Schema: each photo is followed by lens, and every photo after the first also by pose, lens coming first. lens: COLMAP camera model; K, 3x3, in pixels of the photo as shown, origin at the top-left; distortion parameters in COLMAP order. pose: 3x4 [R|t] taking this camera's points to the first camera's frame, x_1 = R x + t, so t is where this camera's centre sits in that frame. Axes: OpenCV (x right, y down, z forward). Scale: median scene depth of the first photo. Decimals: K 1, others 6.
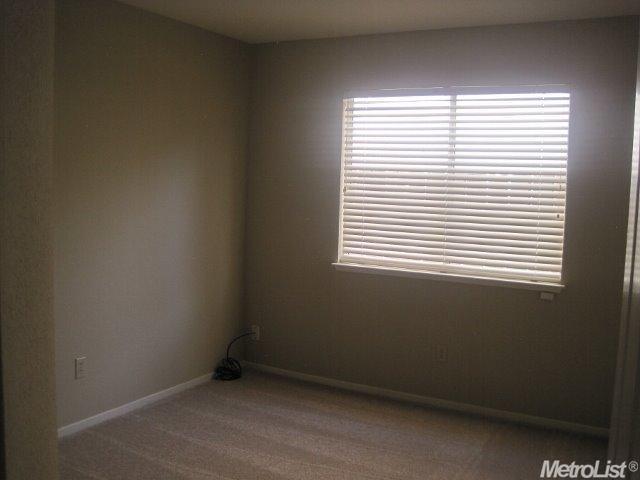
lens RADIAL K [[649.5, 0, 320.0], [0, 649.5, 240.0], [0, 0, 1]] dist [-0.174846, 0.131783]
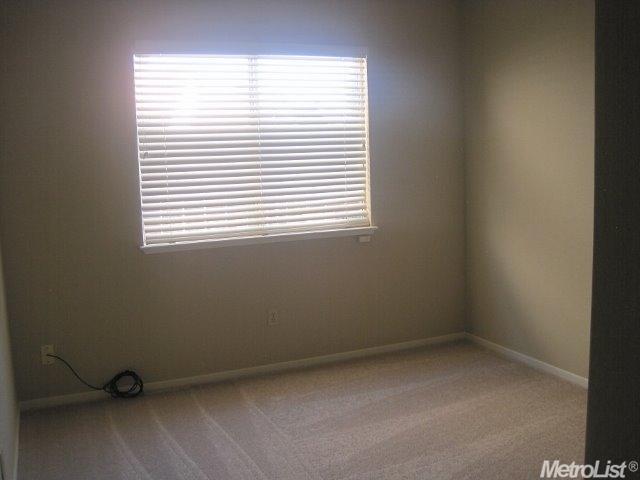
lens RADIAL K [[649.5, 0, 320.0], [0, 649.5, 240.0], [0, 0, 1]] dist [-0.174846, 0.131783]
pose [[0.623600, -0.167080, 0.763680, -0.519847], [0.111541, 0.985915, 0.124620, -0.055980], [-0.773745, 0.007468, 0.633453, 0.314555]]
